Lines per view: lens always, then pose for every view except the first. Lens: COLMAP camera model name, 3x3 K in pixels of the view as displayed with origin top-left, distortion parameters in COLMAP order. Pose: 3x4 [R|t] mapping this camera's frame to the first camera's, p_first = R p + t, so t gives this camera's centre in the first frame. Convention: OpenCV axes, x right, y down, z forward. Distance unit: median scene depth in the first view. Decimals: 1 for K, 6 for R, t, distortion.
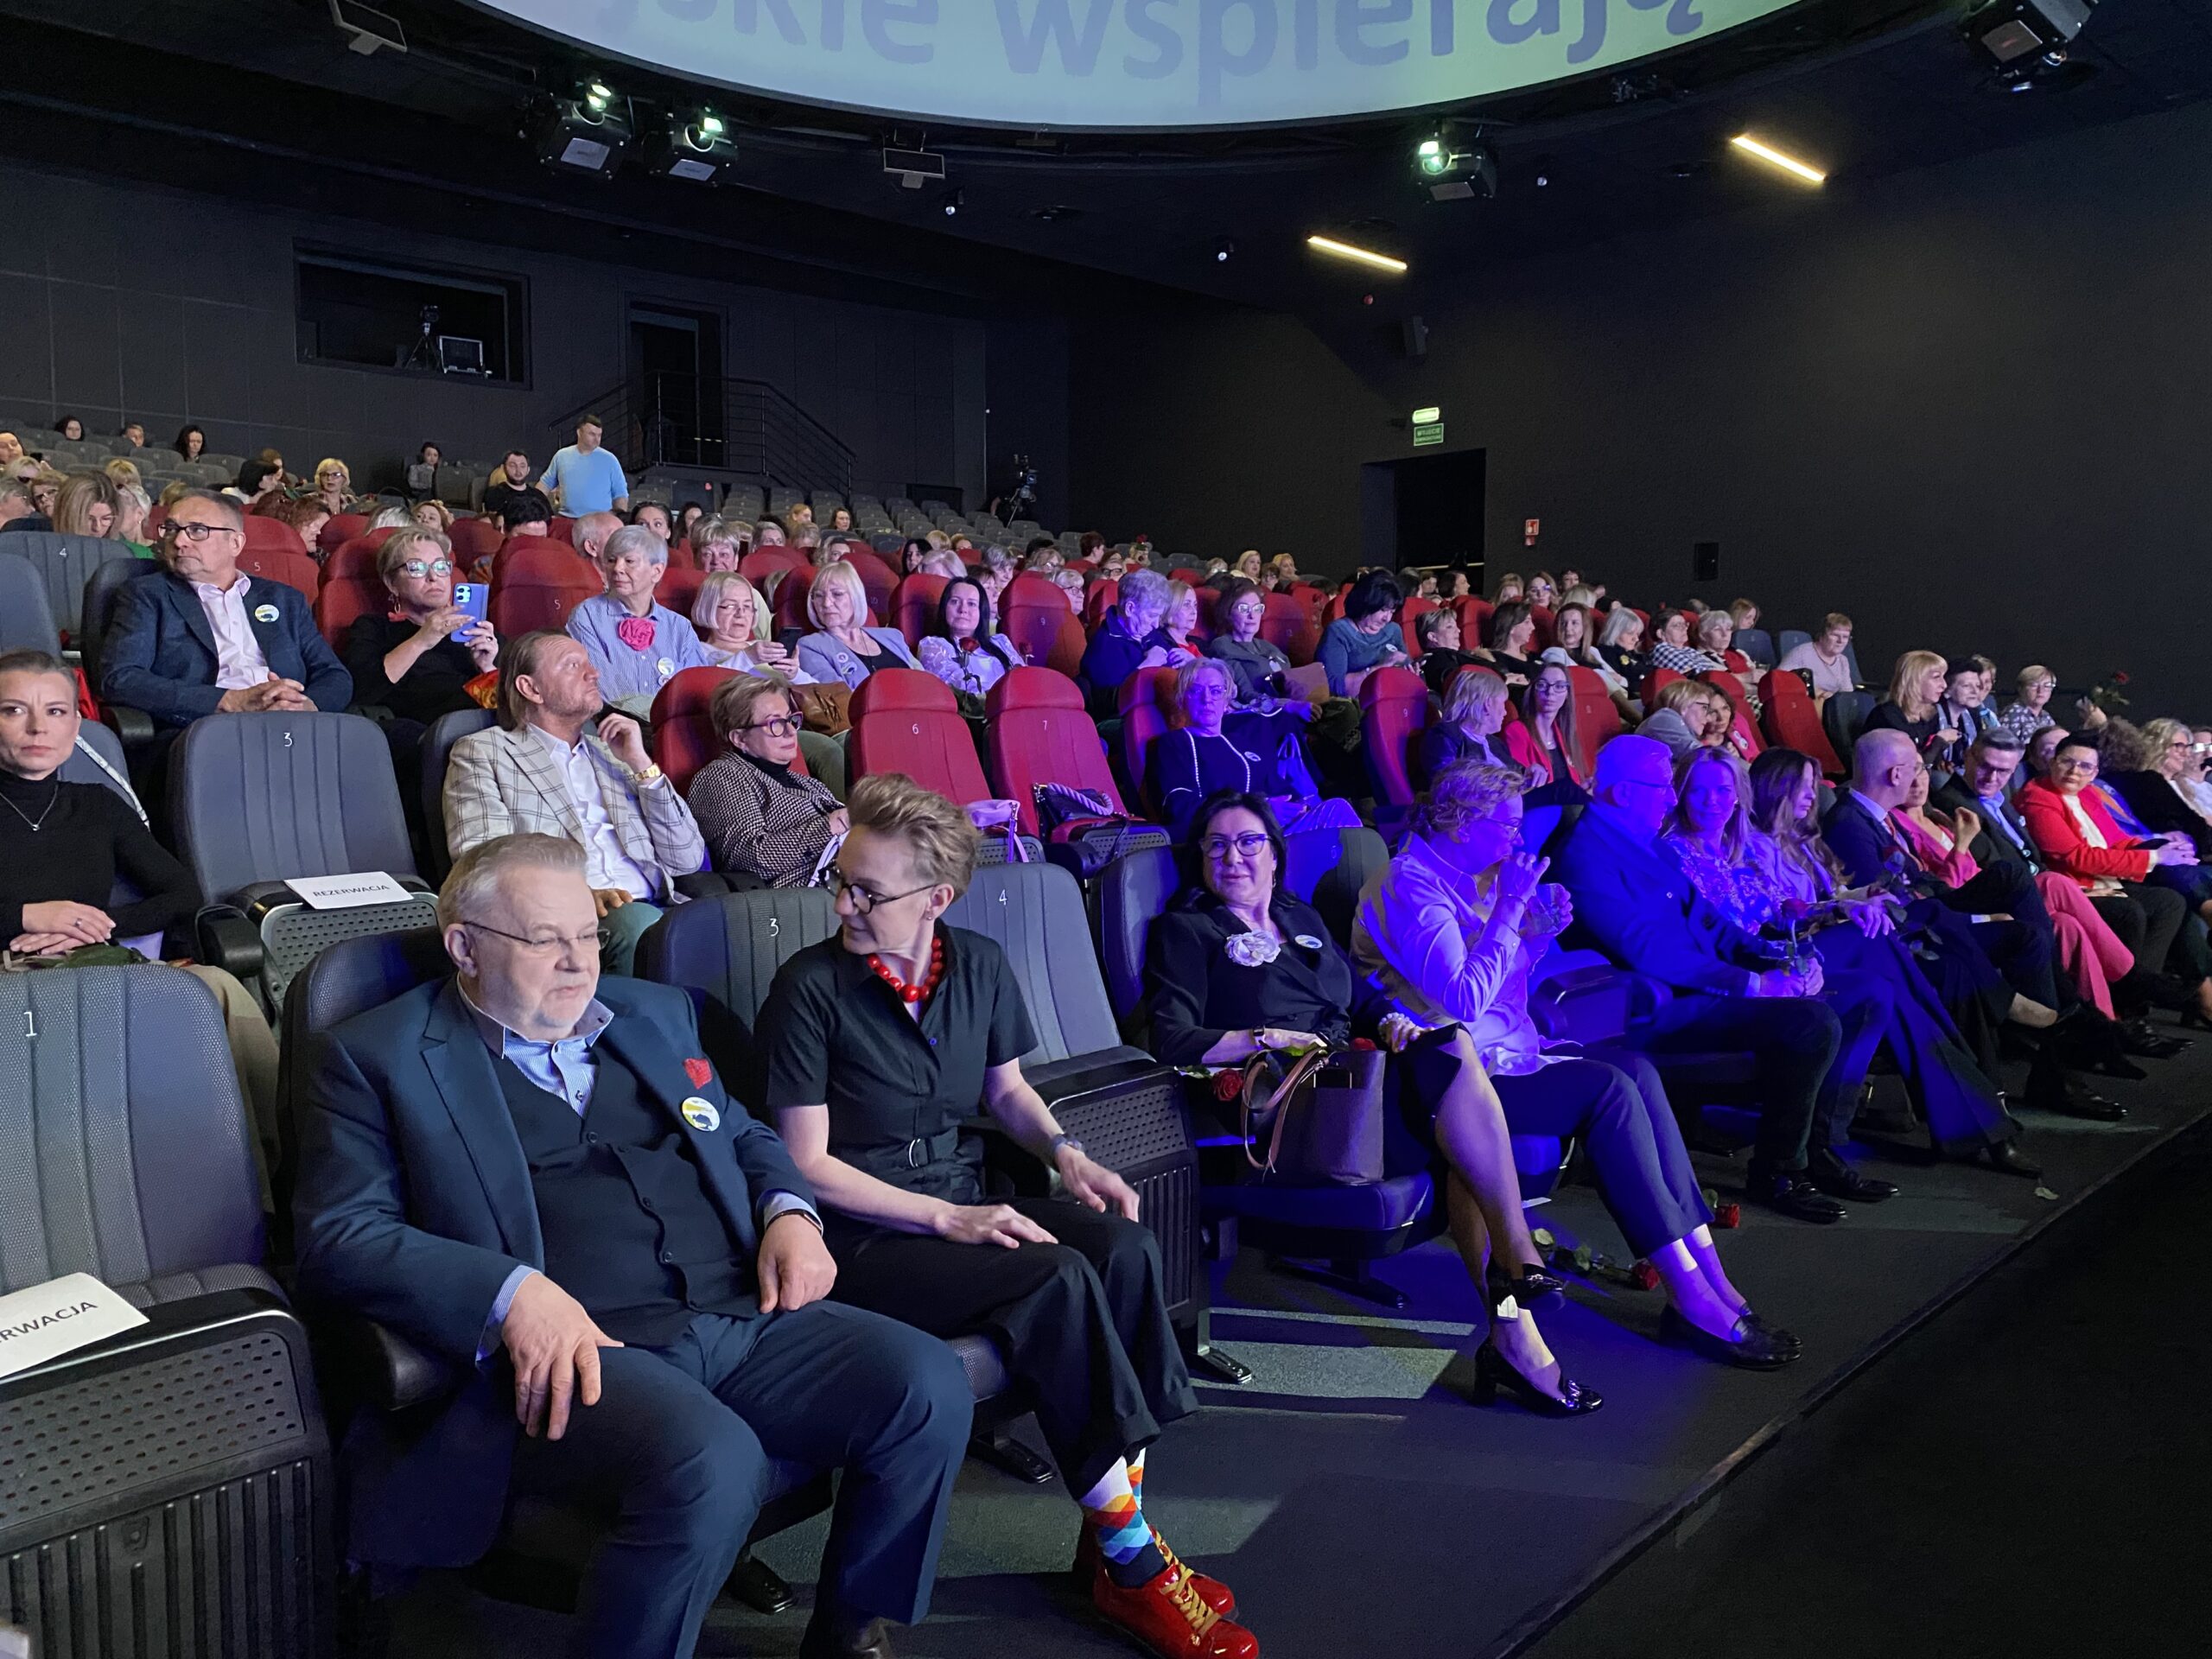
lens RADIAL K [[1674.3, 0, 1103.9], [0, 1674.3, 839.5], [0, 0, 1]] dist [0.031627, -0.004761]
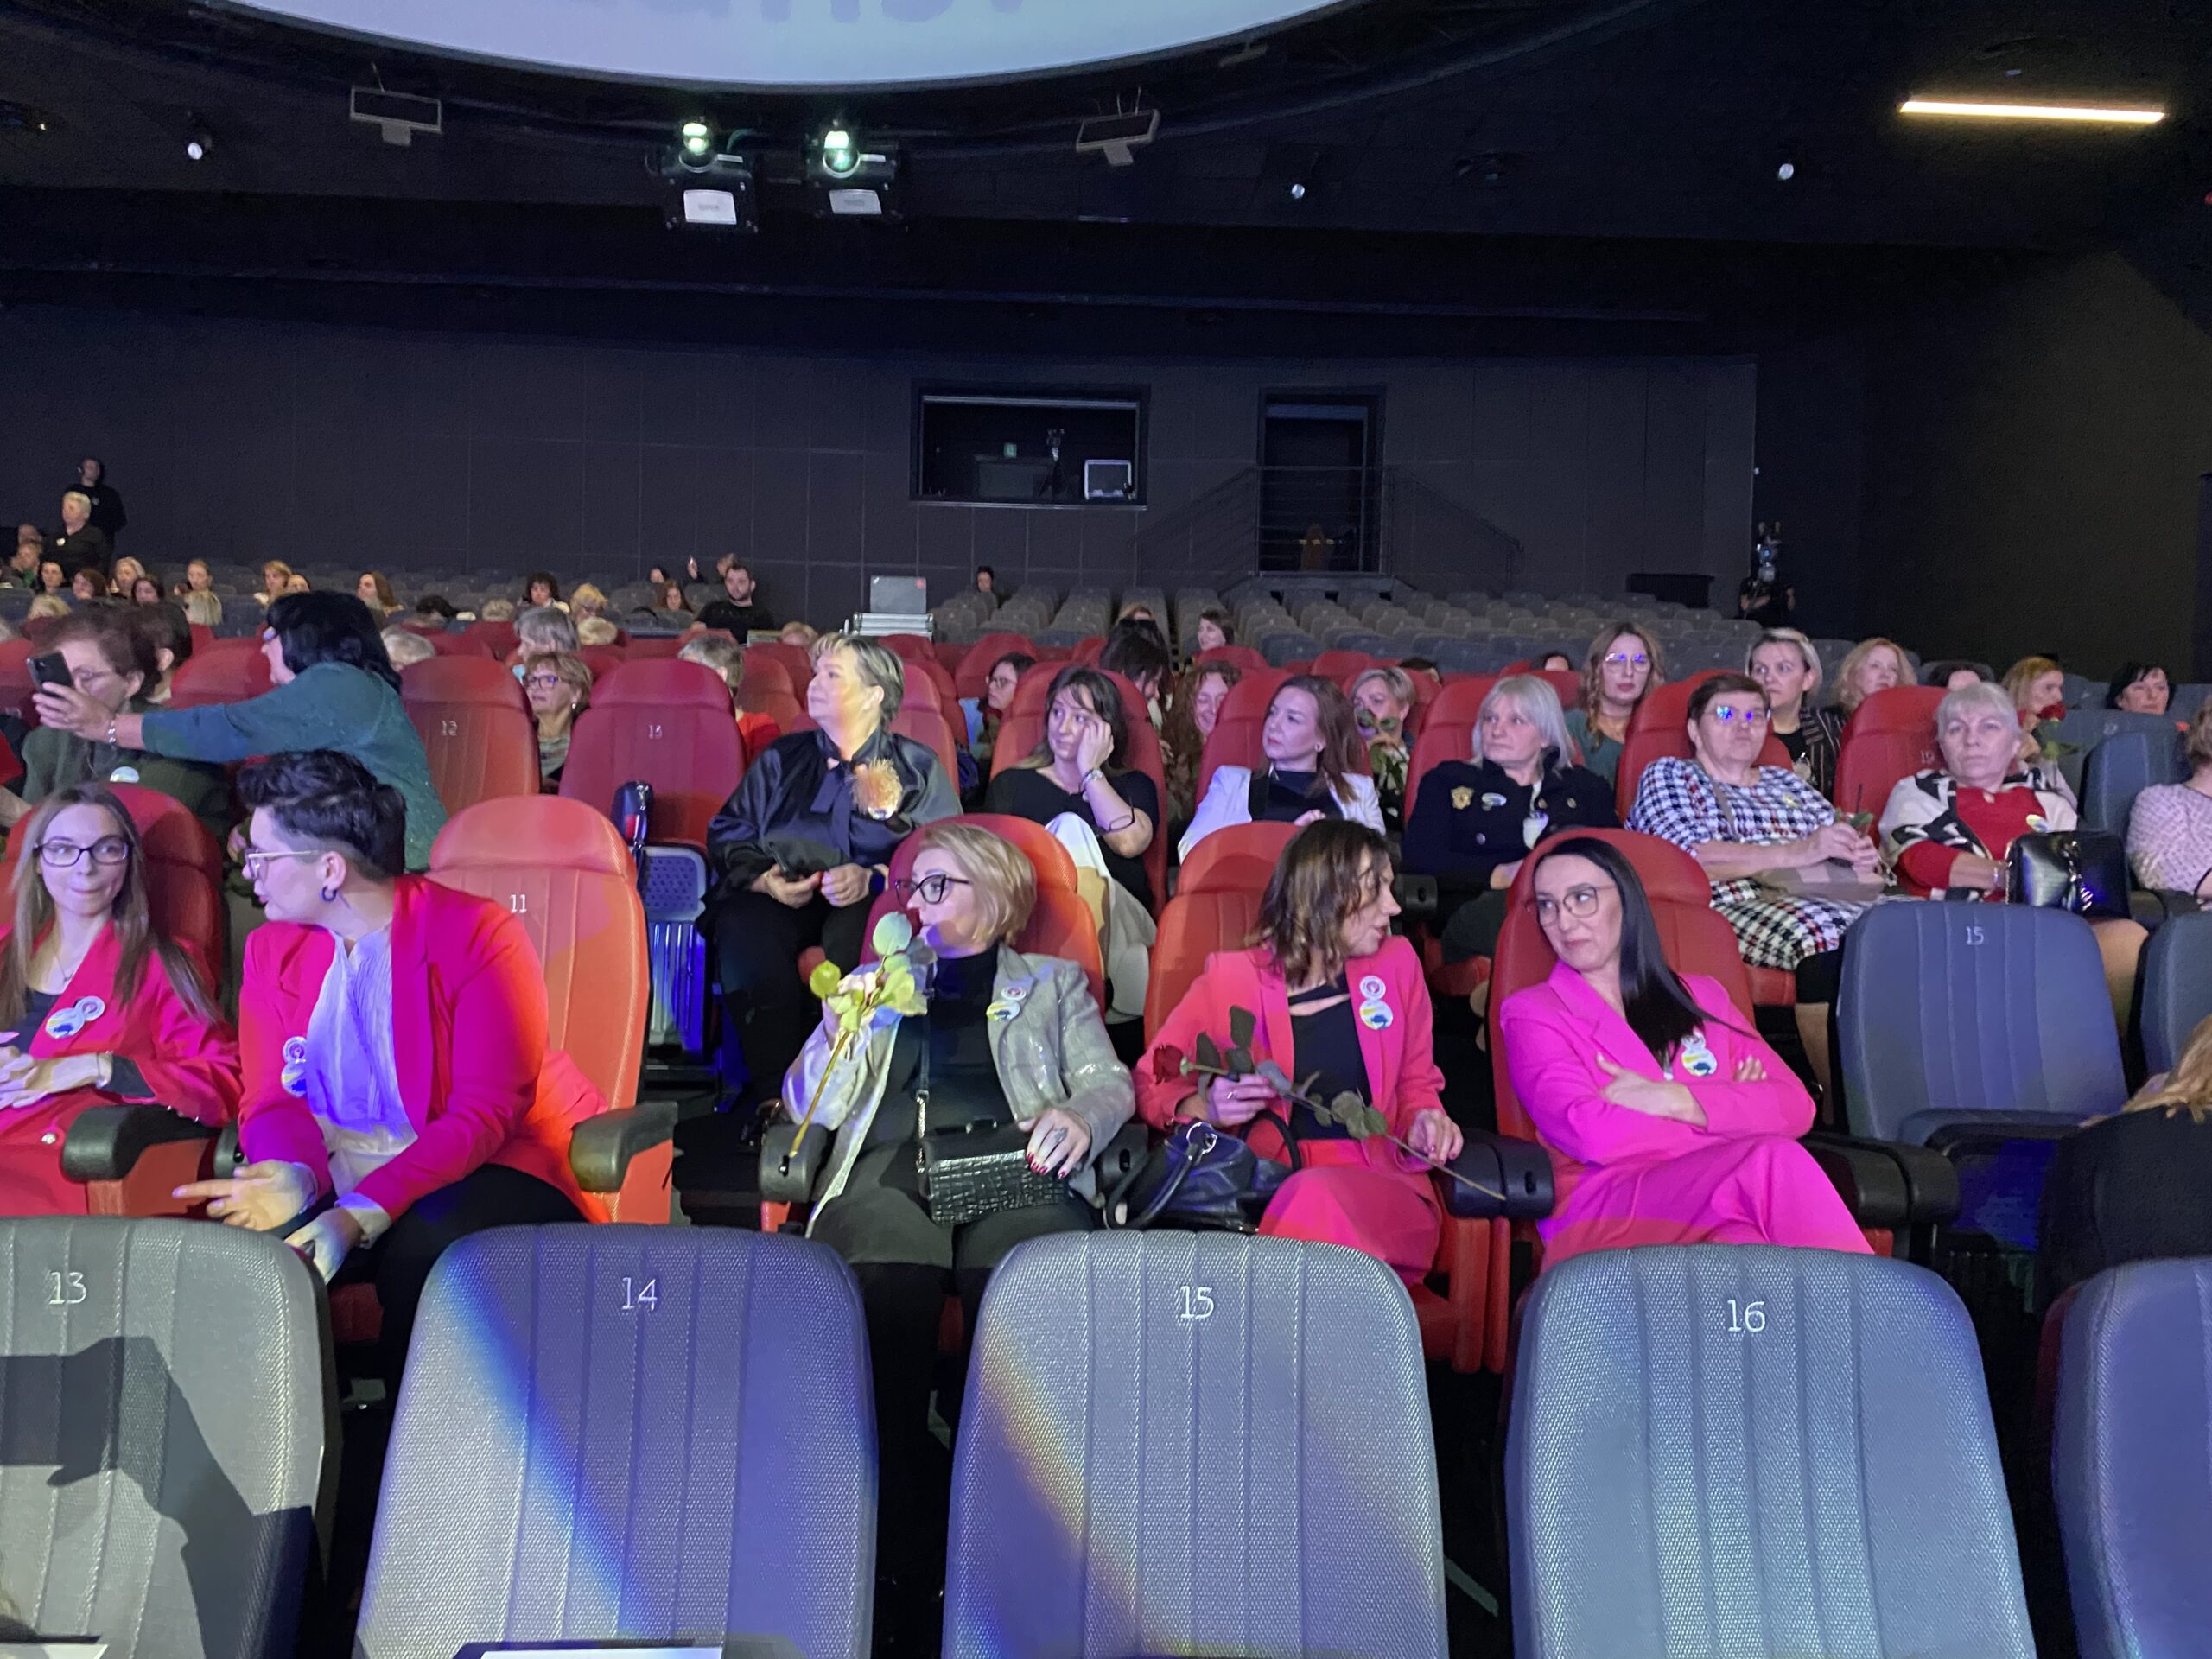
lens RADIAL K [[1673.5, 0, 1098.8], [0, 1673.5, 827.2], [0, 0, 1]] dist [0.058363, -0.056095]
pose [[0.763966, 0.018506, -0.644991, 0.409148], [-0.073659, 0.995556, -0.058682, -0.061088], [0.641039, 0.092340, 0.761933, 0.518206]]
